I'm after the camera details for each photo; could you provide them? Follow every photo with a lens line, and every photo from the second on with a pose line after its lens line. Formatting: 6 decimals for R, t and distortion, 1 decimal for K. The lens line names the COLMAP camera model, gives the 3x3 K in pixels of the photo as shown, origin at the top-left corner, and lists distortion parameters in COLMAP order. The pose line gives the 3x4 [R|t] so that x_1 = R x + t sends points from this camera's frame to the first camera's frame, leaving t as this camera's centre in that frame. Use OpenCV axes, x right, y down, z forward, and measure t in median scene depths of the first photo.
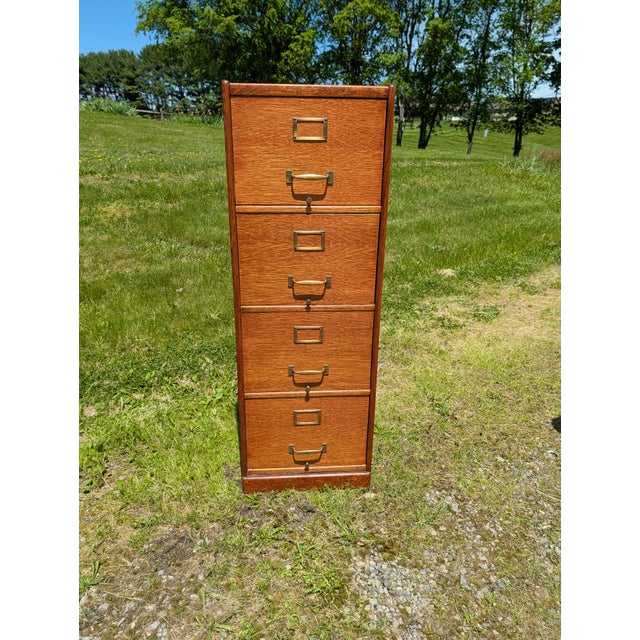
lens RADIAL K [[458.5, 0, 319.9], [0, 458.5, 313.4], [0, 0, 1]] dist [0.003251, -0.004206]
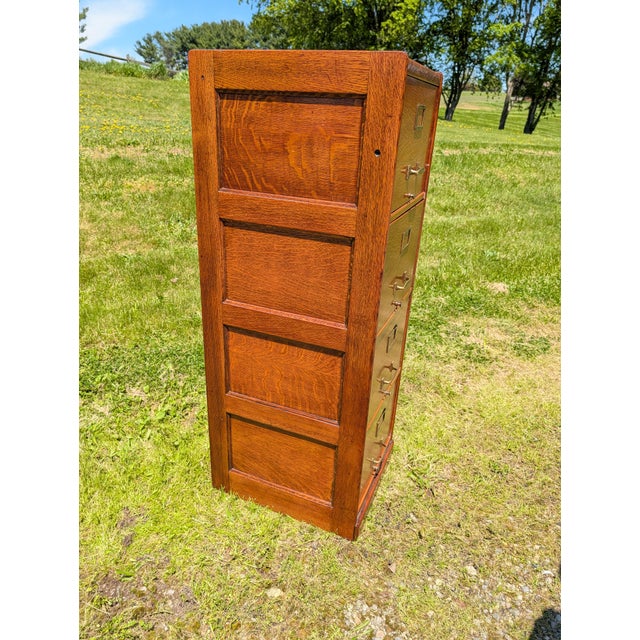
lens RADIAL K [[463.2, 0, 309.5], [0, 463.2, 321.6], [0, 0, 1]] dist [-0.000781, 0.001250]
pose [[0.976734, 0.119470, -0.178094, 0.117723], [-0.109364, 0.991837, 0.065559, -0.052735], [0.184472, -0.044557, 0.981827, 0.125603]]
